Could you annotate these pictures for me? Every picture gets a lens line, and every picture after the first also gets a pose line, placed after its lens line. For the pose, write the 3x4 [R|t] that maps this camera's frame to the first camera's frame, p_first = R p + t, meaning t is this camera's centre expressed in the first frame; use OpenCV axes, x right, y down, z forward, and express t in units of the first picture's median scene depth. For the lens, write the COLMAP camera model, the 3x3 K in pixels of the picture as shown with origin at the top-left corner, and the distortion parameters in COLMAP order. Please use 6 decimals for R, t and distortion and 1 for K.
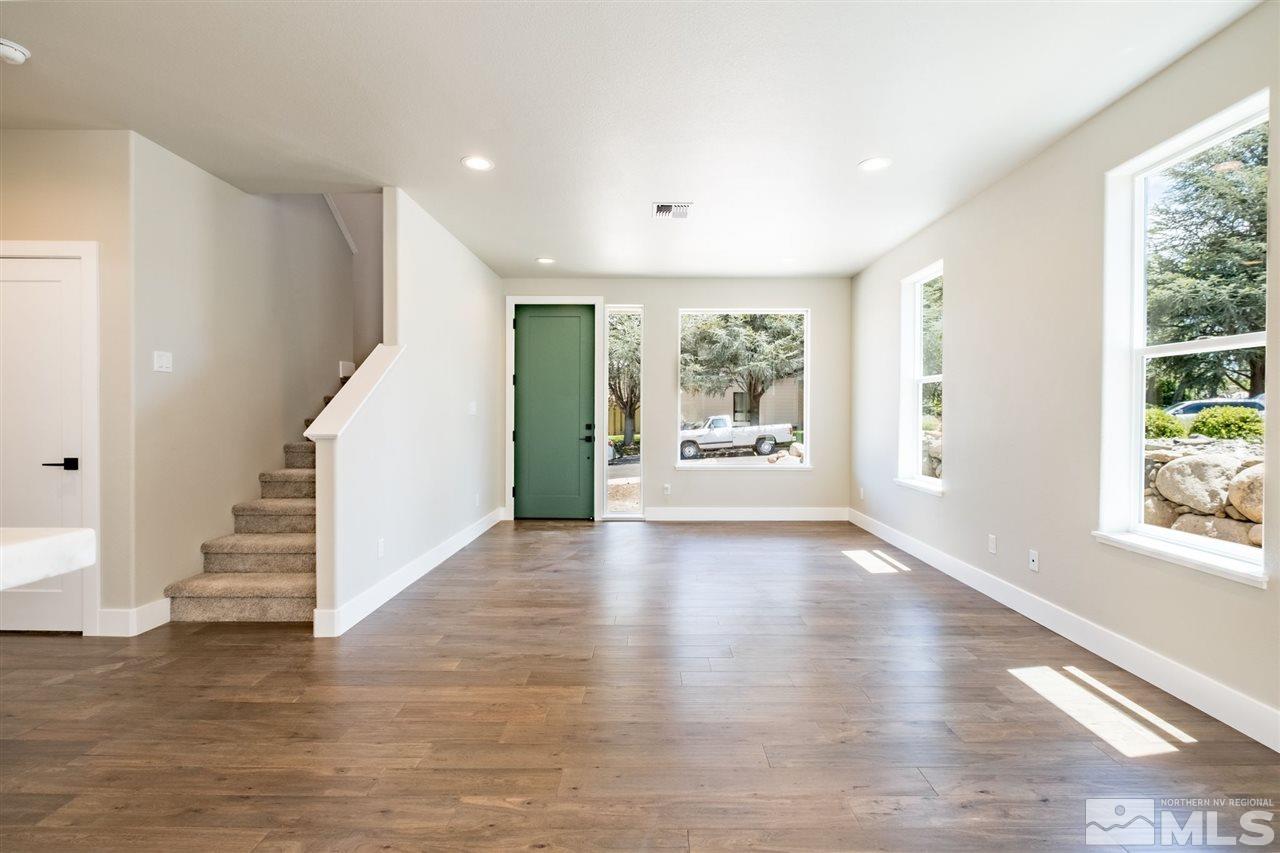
lens RADIAL K [[561.1, 0, 644.6], [0, 561.1, 418.7], [0, 0, 1]] dist [-0.002250, -0.000463]
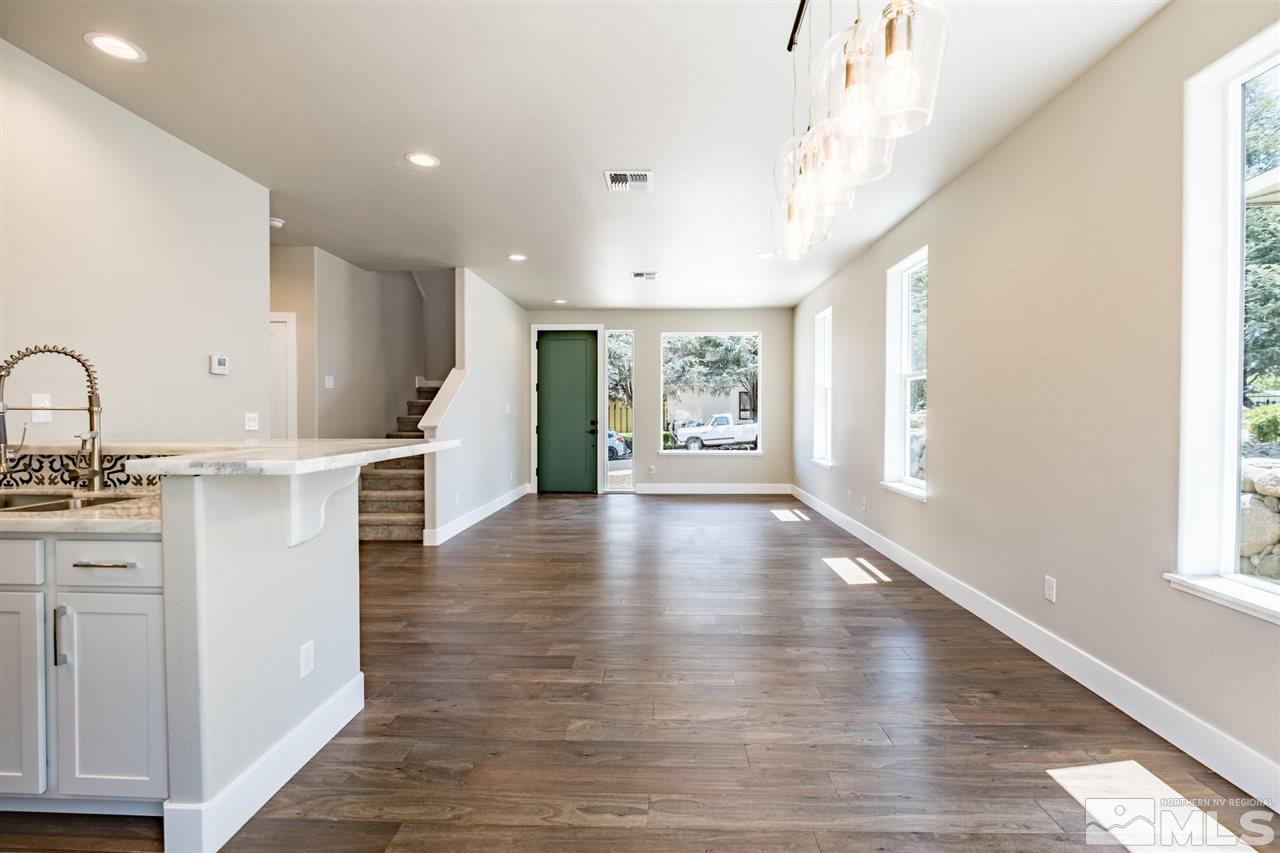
lens RADIAL K [[561.1, 0, 644.6], [0, 561.1, 418.7], [0, 0, 1]] dist [-0.002250, -0.000463]
pose [[0.999578, -0.002431, -0.028958, 0.063916], [0.002519, 0.999992, 0.003014, 0.001505], [0.028950, -0.003086, 0.999576, -0.339952]]
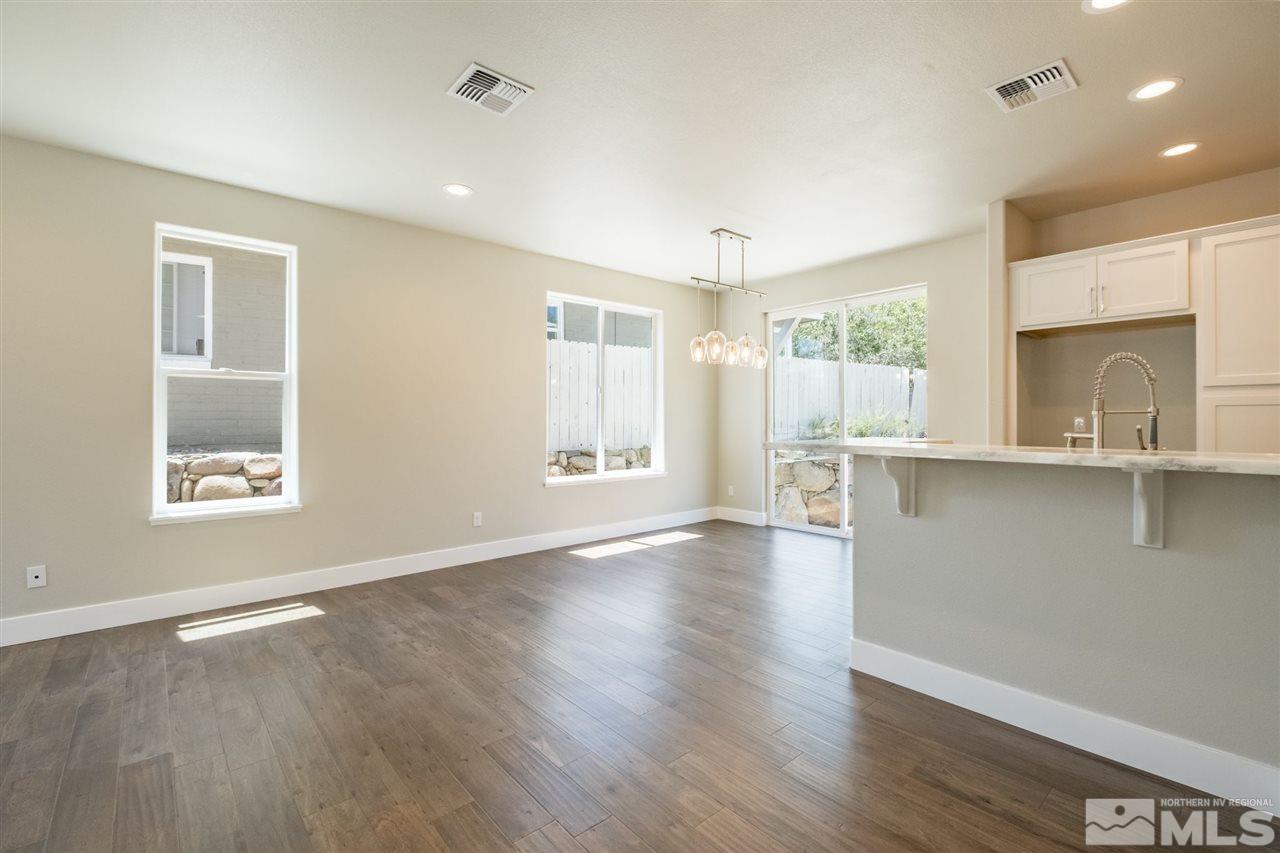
lens RADIAL K [[561.1, 0, 644.6], [0, 561.1, 418.7], [0, 0, 1]] dist [-0.002250, -0.000463]
pose [[-0.665372, 0.001032, 0.746511, -0.379199], [0.006624, 0.999968, 0.004522, -0.004769], [-0.746482, 0.007953, -0.665358, 0.481819]]
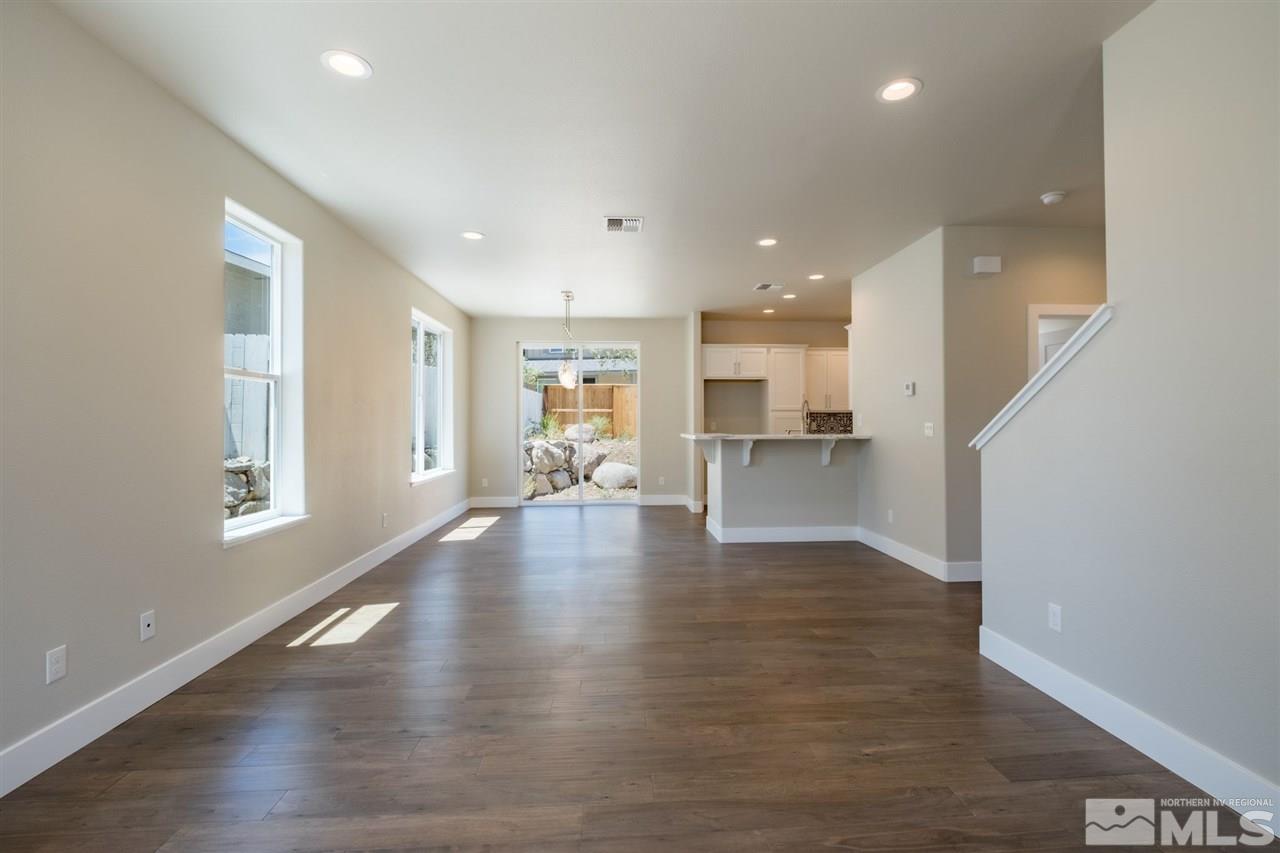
lens RADIAL K [[561.1, 0, 644.6], [0, 561.1, 418.7], [0, 0, 1]] dist [-0.002250, -0.000463]
pose [[-0.997306, 0.001172, -0.073348, 0.054275], [0.001190, 0.999999, -0.000205, -0.009793], [0.073348, -0.000292, -0.997306, 0.996667]]
